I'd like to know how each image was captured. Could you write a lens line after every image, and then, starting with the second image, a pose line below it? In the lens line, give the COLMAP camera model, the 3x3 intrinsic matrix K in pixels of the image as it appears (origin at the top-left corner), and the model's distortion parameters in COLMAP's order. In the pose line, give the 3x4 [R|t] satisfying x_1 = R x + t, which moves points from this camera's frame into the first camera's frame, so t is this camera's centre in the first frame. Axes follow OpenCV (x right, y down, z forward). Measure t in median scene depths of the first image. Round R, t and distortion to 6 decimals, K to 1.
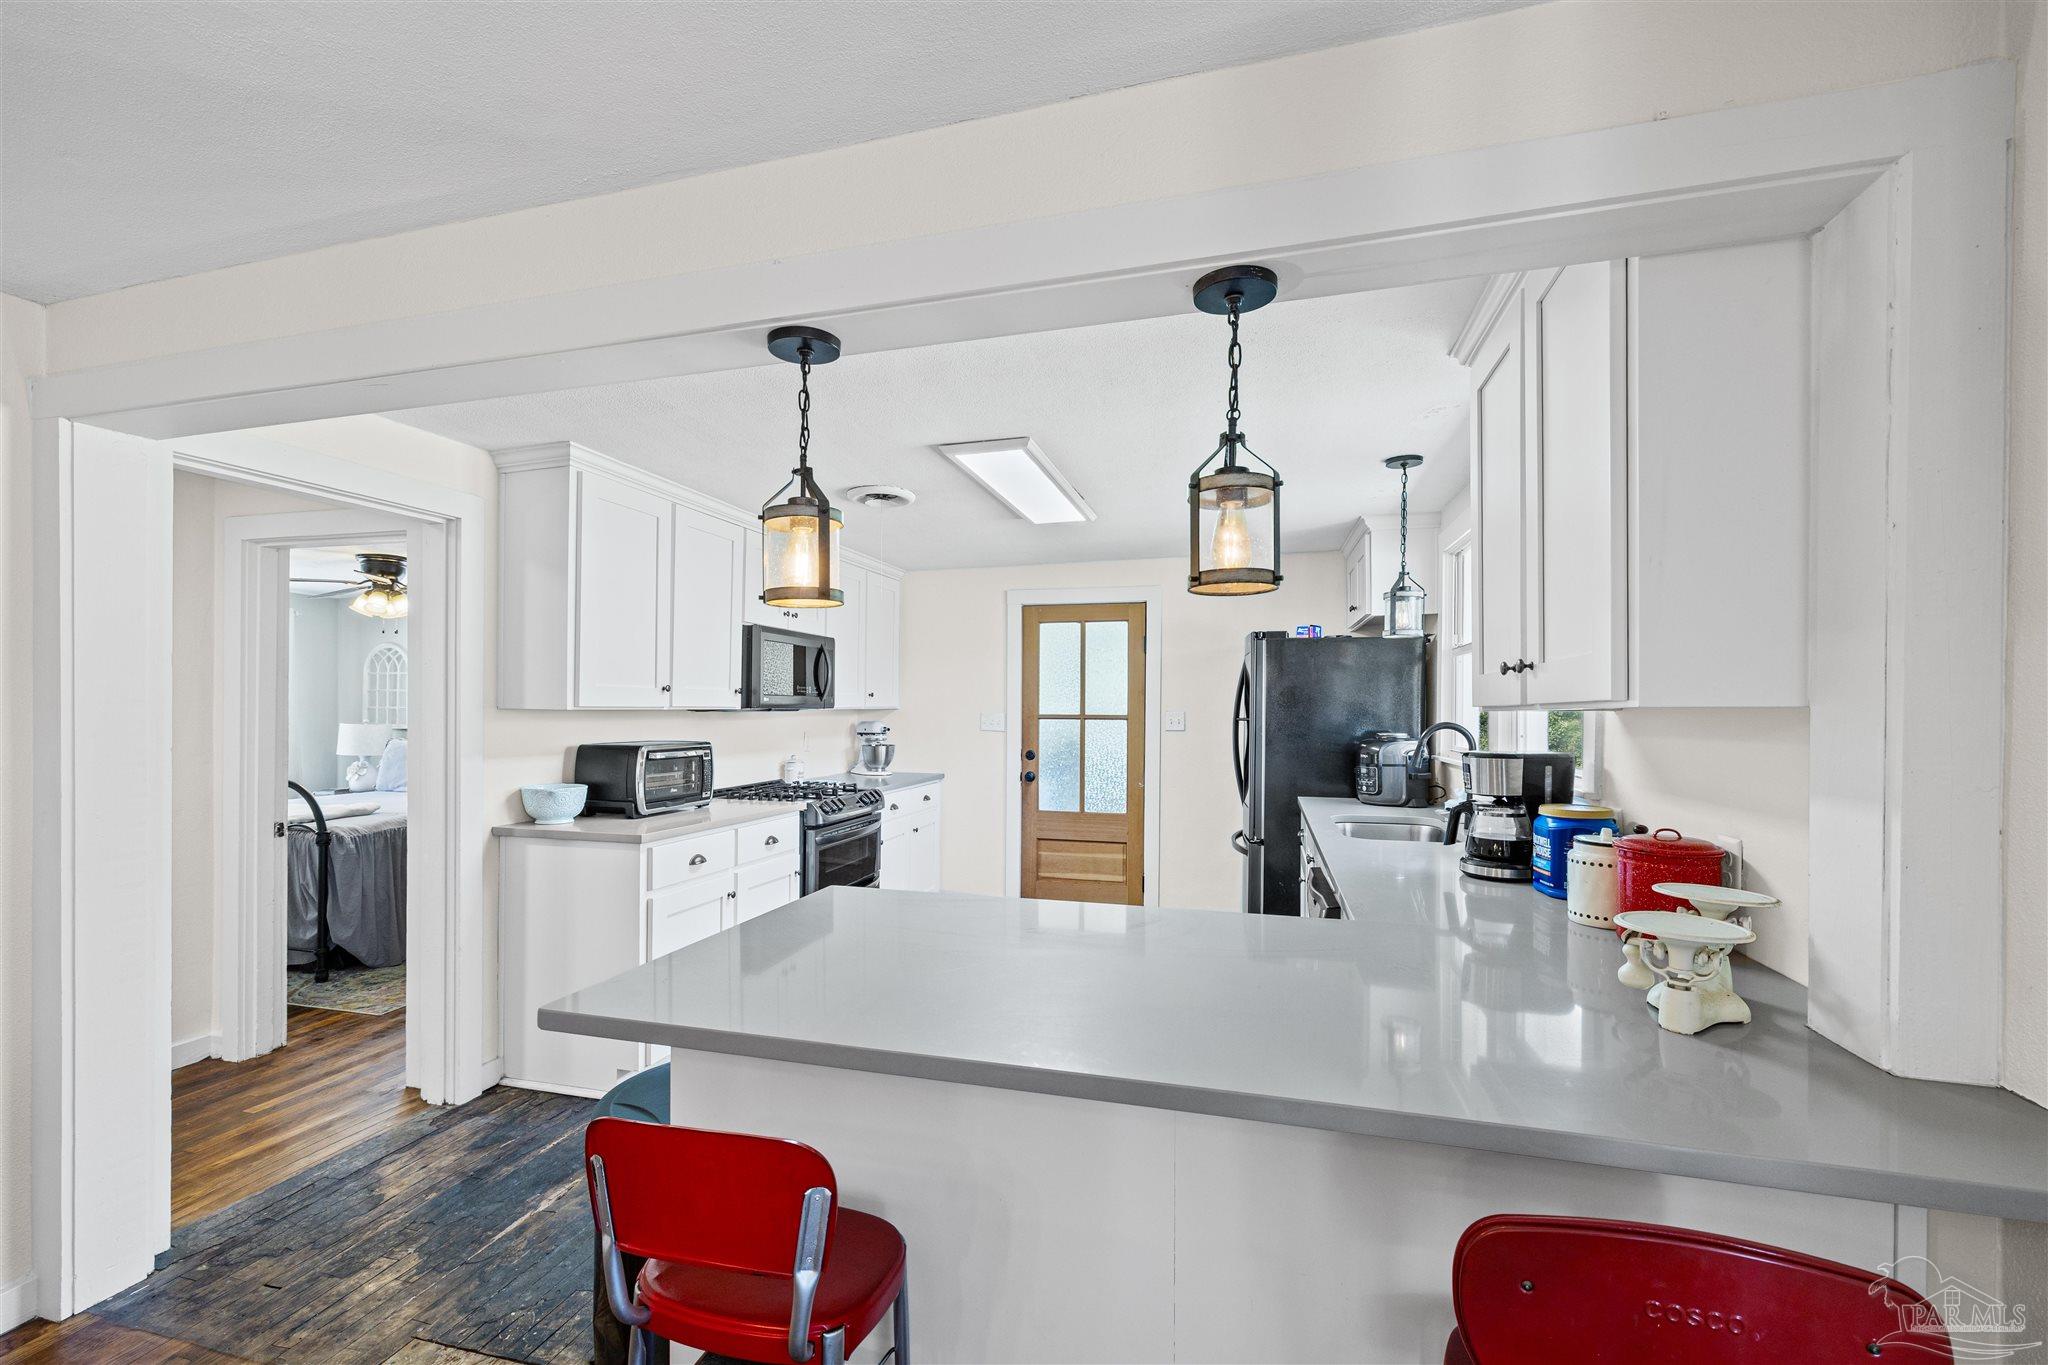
lens RADIAL K [[866.7, 0, 1010.4], [0, 866.7, 705.1], [0, 0, 1]] dist [0.000155, 0.001382]
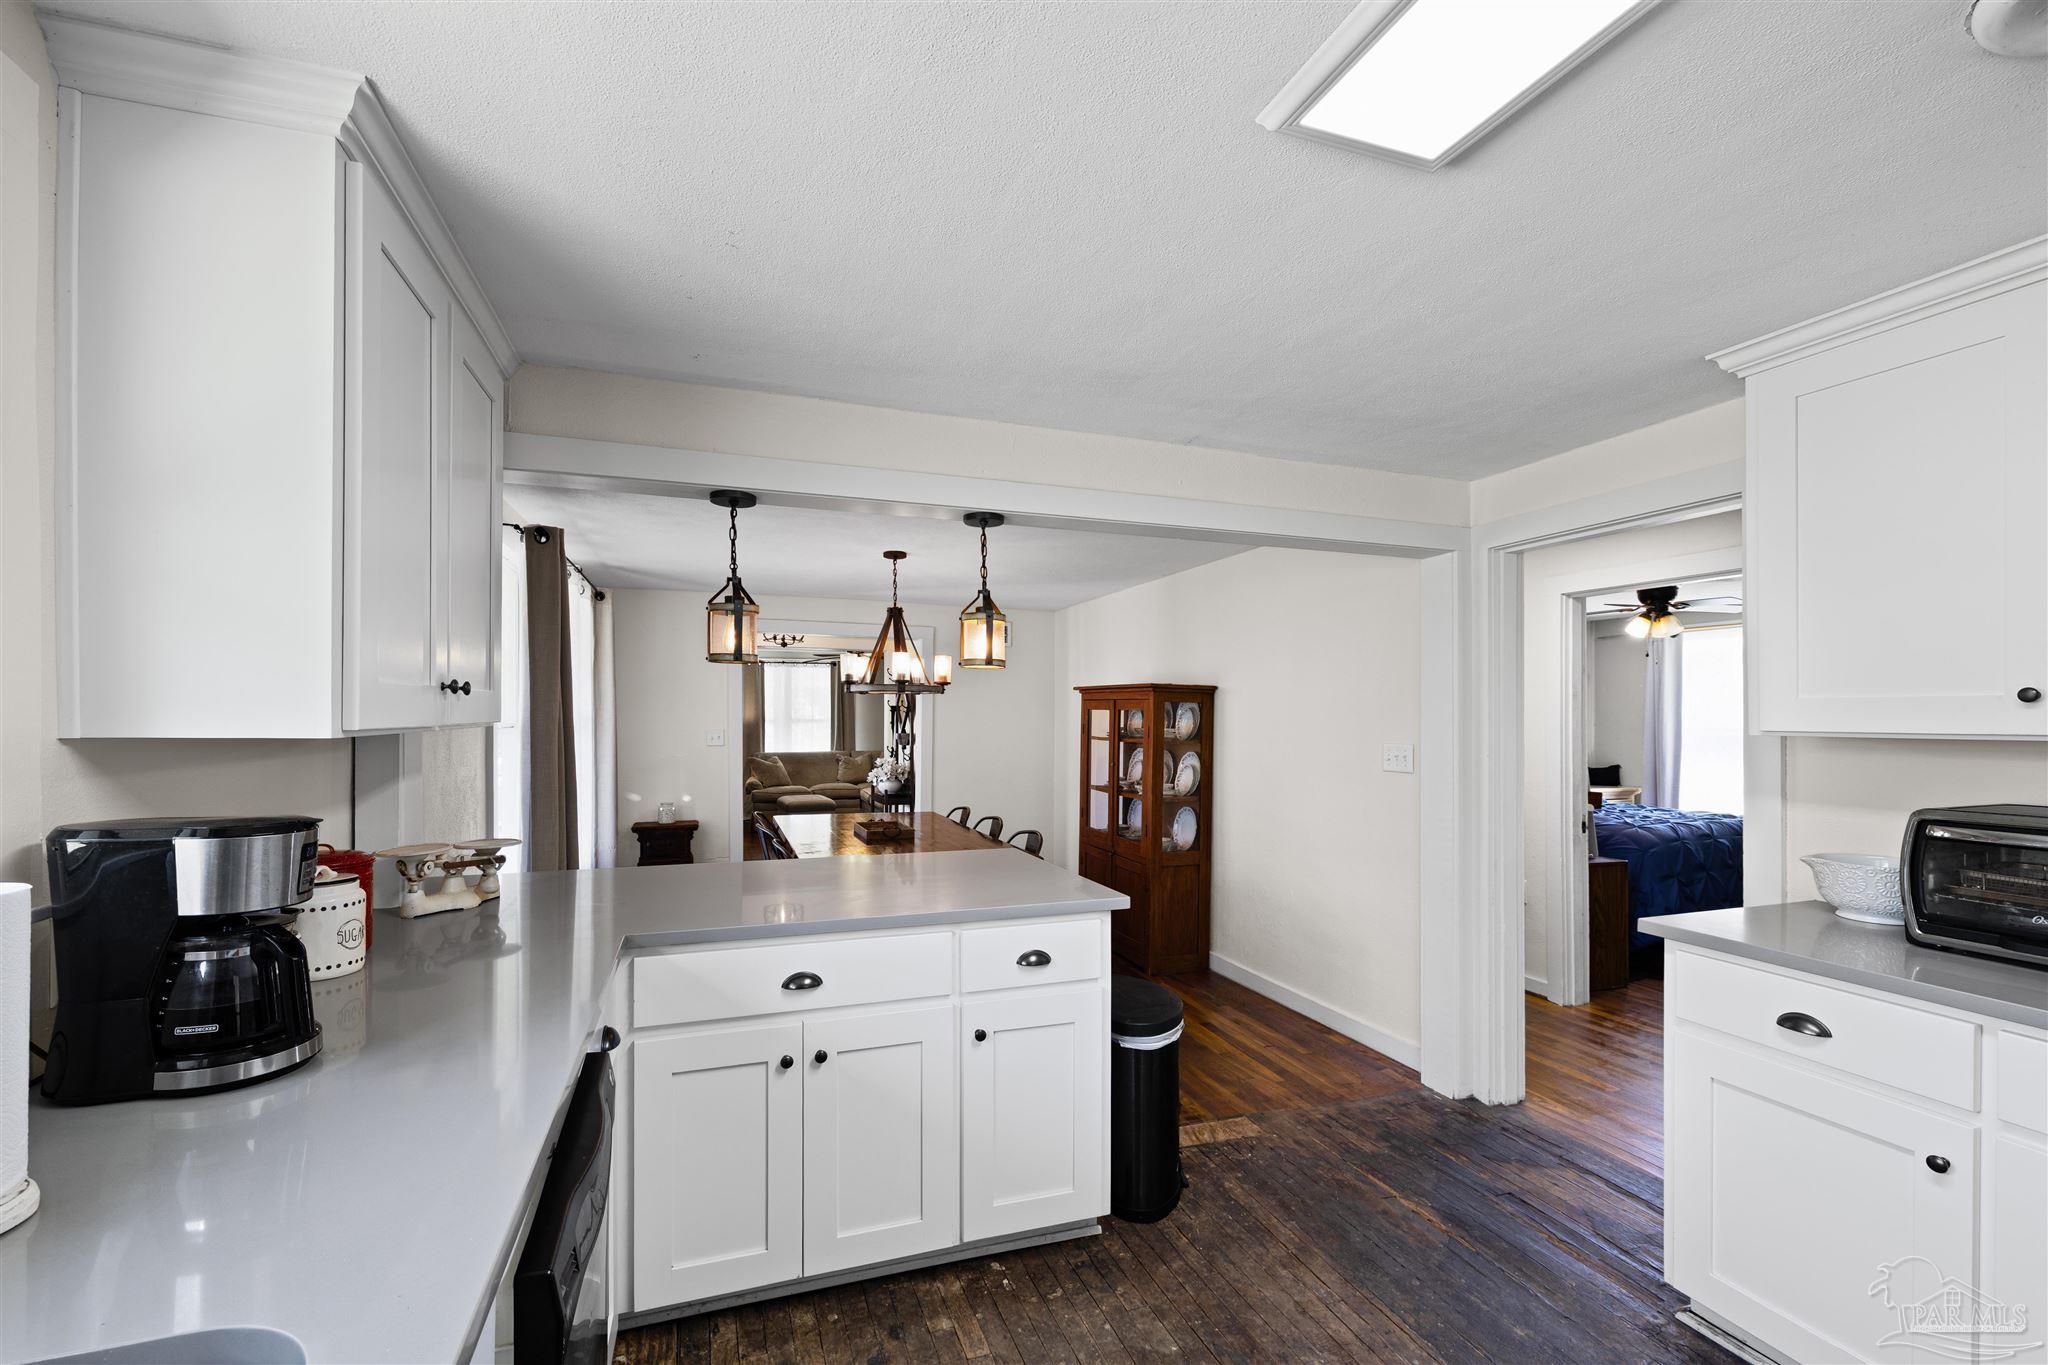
lens RADIAL K [[866.7, 0, 1006.3], [0, 866.7, 715.4], [0, 0, 1]] dist [0.000155, 0.001382]
pose [[-0.821587, -0.005913, -0.570052, 0.249218], [-0.003144, 0.999978, -0.005841, -0.003077], [0.570074, -0.003007, -0.821588, 0.854480]]
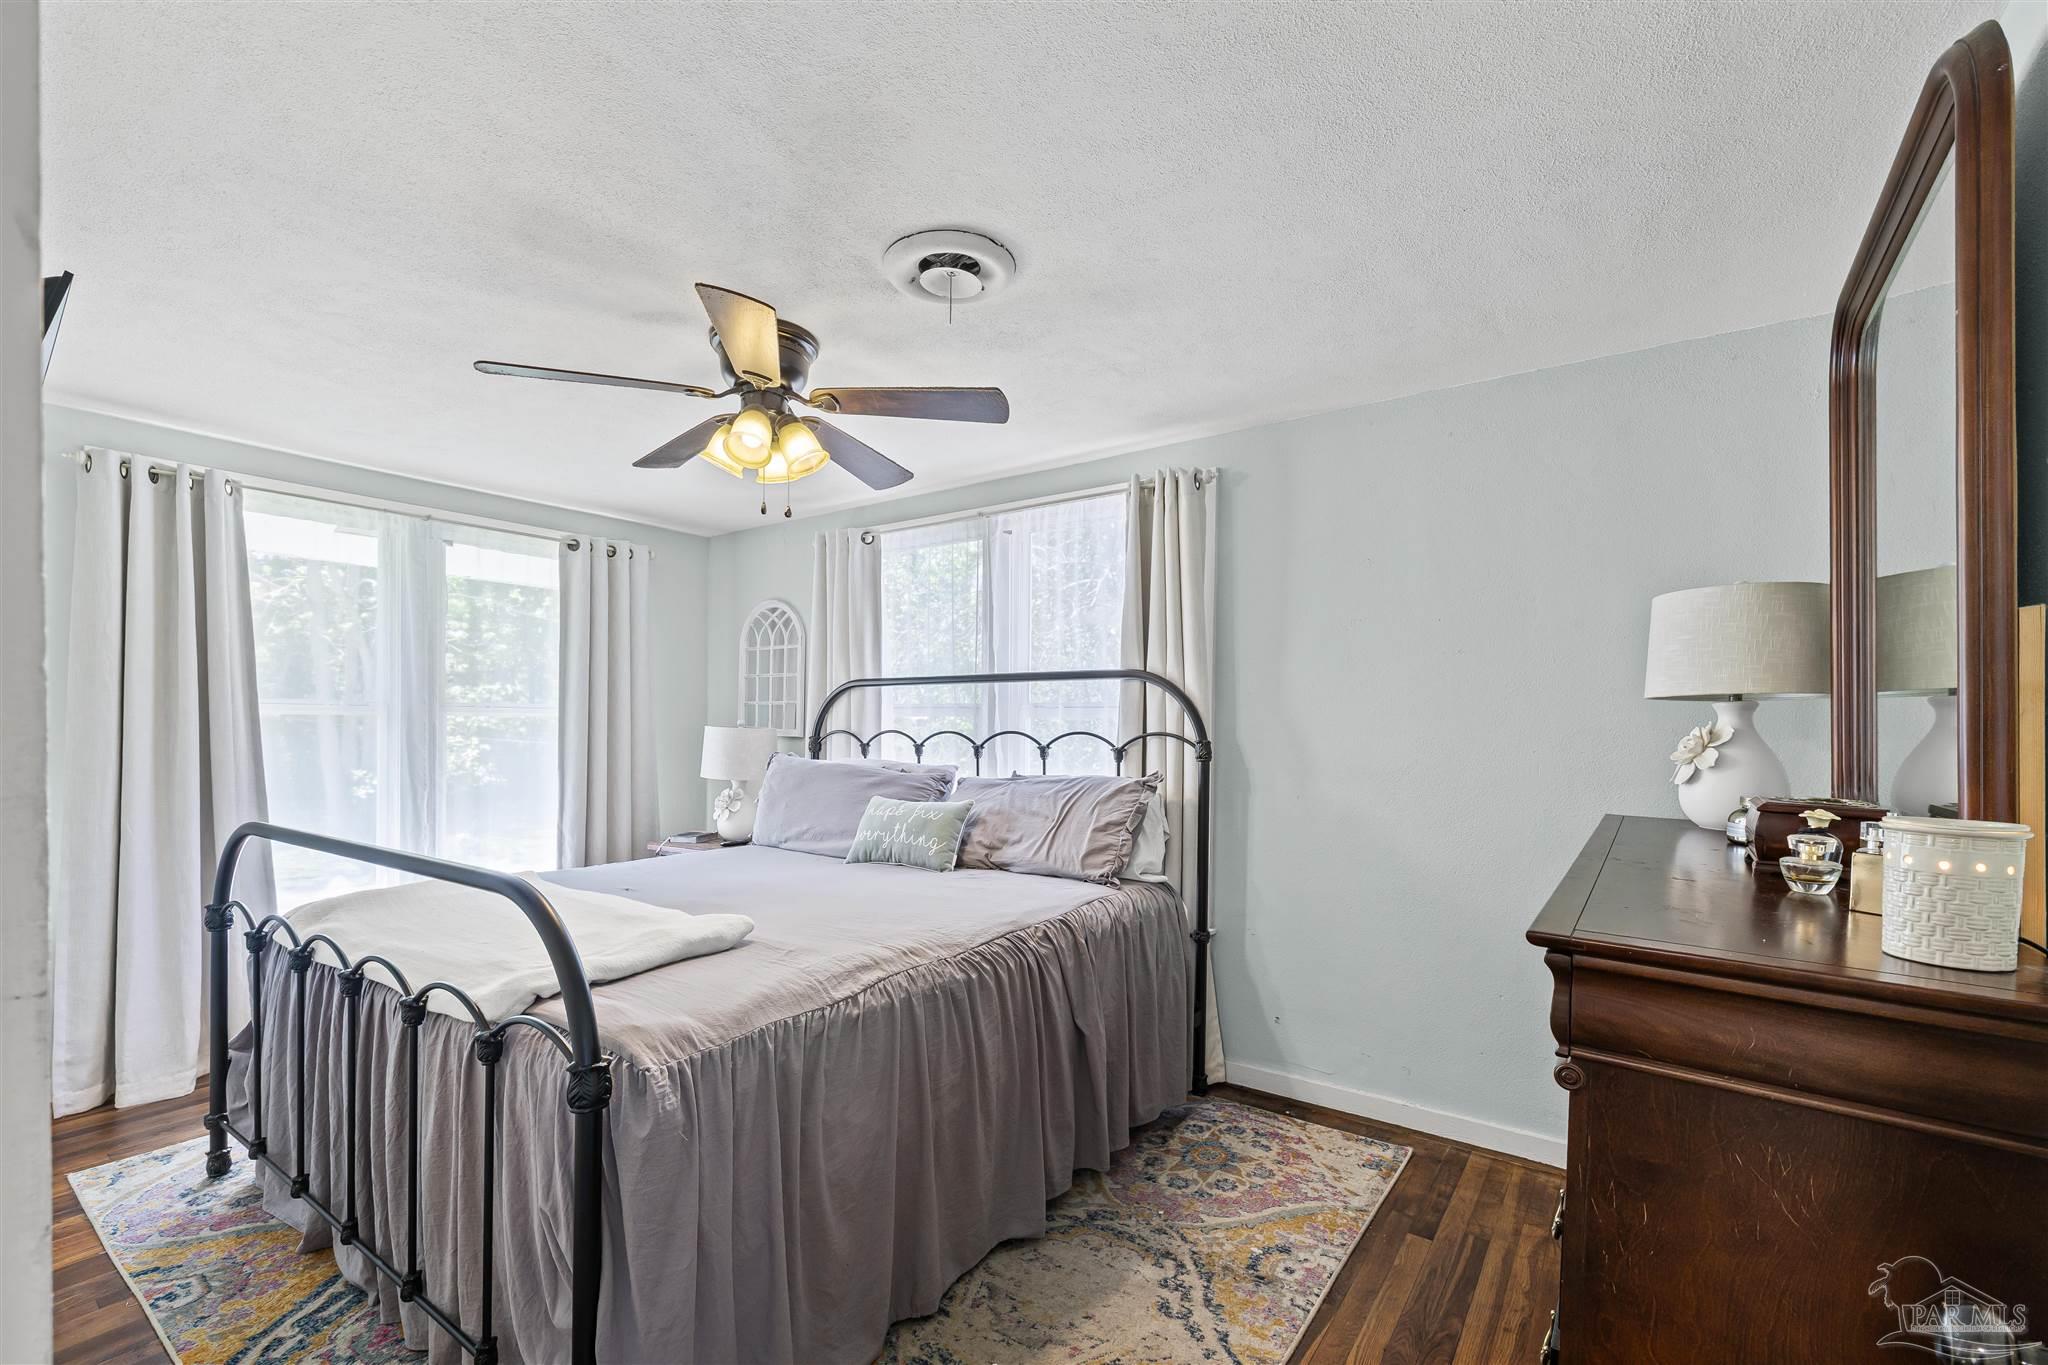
lens RADIAL K [[866.7, 0, 1004.2], [0, 866.7, 729.1], [0, 0, 1]] dist [0.000155, 0.001382]
pose [[0.935414, 0.008639, -0.353448, -0.532334], [-0.005013, 0.999925, 0.011172, 0.022964], [0.353518, -0.008679, 0.935387, 0.744071]]
